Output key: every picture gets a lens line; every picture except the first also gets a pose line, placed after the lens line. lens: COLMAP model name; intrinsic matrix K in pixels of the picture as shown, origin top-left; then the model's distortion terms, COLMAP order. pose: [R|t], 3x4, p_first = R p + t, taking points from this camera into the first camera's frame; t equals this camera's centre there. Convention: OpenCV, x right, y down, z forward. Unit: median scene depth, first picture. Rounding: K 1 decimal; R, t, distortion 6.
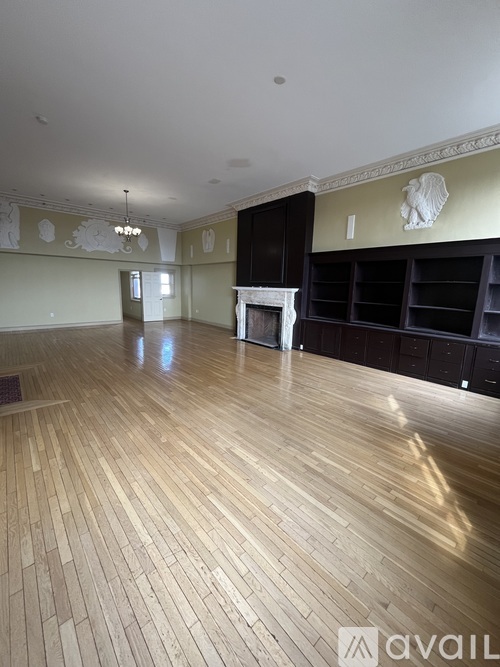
lens RADIAL K [[270.9, 0, 250.0], [0, 270.9, 333.5], [0, 0, 1]] dist [-0.001628, -0.000116]
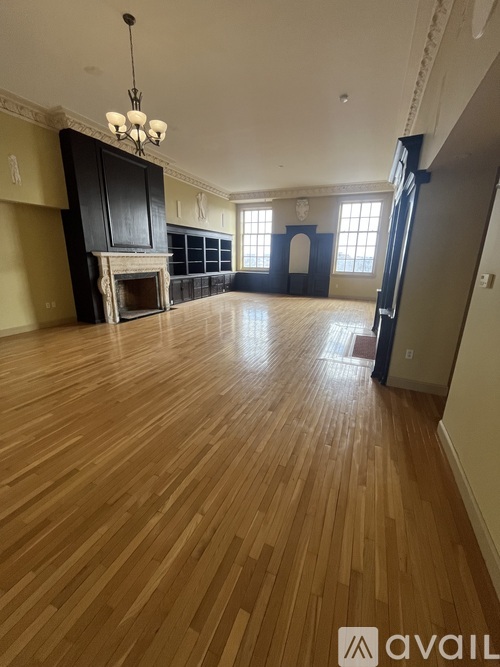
lens RADIAL K [[270.9, 0, 250.0], [0, 270.9, 333.5], [0, 0, 1]] dist [-0.001628, -0.000116]
pose [[-0.404179, -0.282205, 0.870057, -1.022569], [0.131054, 0.923534, 0.360430, -0.208539], [-0.905243, 0.259703, -0.336289, 1.091610]]
